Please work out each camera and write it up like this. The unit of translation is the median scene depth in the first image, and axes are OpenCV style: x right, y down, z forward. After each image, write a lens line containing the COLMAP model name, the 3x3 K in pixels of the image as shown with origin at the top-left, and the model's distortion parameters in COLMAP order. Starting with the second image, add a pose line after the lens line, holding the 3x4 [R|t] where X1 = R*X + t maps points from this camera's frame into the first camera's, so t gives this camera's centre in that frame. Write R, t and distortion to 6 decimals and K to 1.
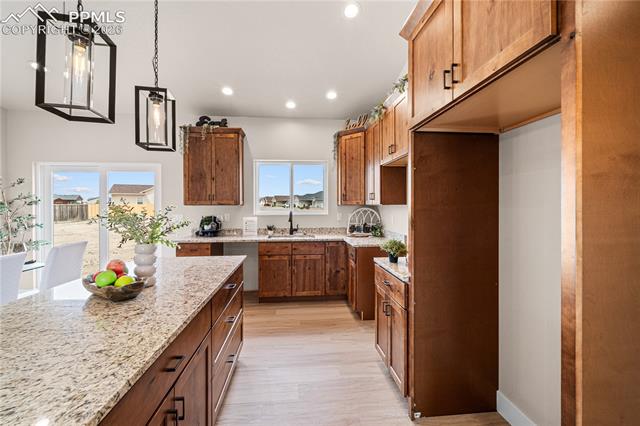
lens RADIAL K [[259.8, 0, 318.2], [0, 259.8, 207.5], [0, 0, 1]] dist [0.006319, -0.002547]
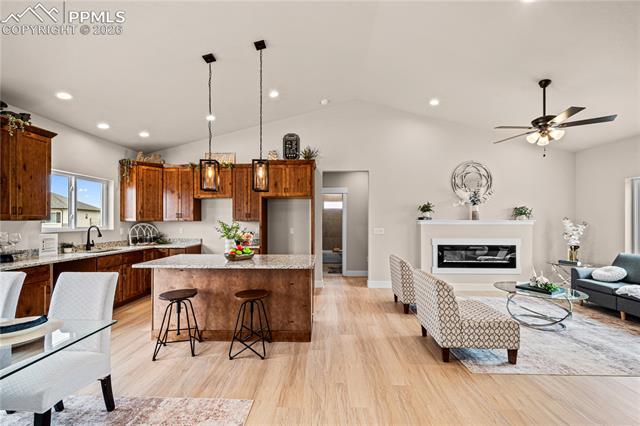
lens RADIAL K [[259.8, 0, 317.9], [0, 259.8, 220.8], [0, 0, 1]] dist [0.006319, -0.002547]
pose [[0.124979, 0.005021, 0.992147, -1.073073], [0.004313, 0.999975, -0.005604, 0.000021], [-0.992150, 0.004979, 0.124954, 0.000939]]
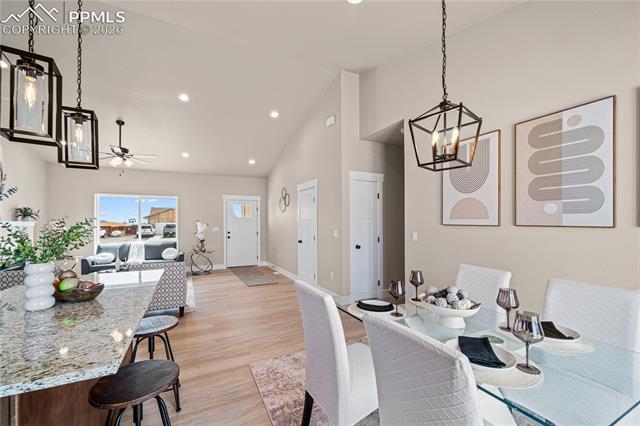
lens RADIAL K [[259.8, 0, 317.0], [0, 259.8, 215.8], [0, 0, 1]] dist [0.006319, -0.002547]
pose [[-0.934264, -0.003015, -0.356569, -0.493032], [0.003727, 0.999827, -0.018220, -0.004123], [0.356562, -0.018352, -0.934091, 0.877866]]
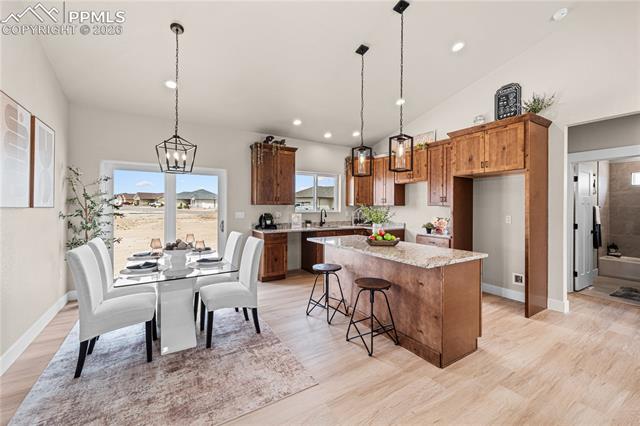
lens RADIAL K [[259.8, 0, 319.3], [0, 259.8, 207.6], [0, 0, 1]] dist [0.006319, -0.002547]
pose [[0.895525, 0.005293, 0.444981, -0.801612], [-0.005573, 0.999984, -0.000679, 0.004489], [-0.444977, -0.001872, 0.895540, -0.272015]]
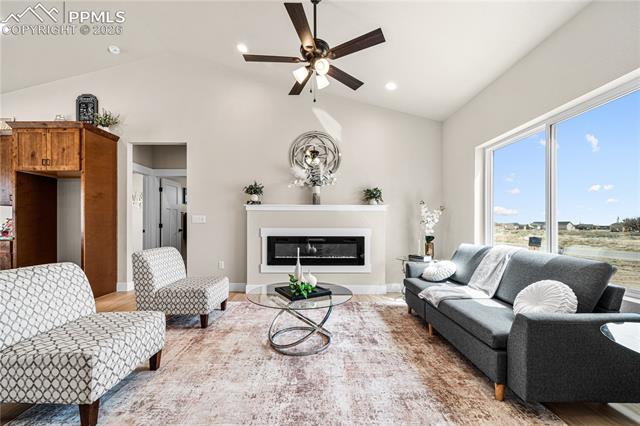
lens RADIAL K [[259.8, 0, 317.9], [0, 259.8, 223.8], [0, 0, 1]] dist [0.006319, -0.002547]
pose [[0.100559, 0.001687, 0.994930, -0.686589], [0.004031, 0.999990, -0.002103, 0.073602], [-0.994923, 0.004222, 0.100551, -0.771854]]
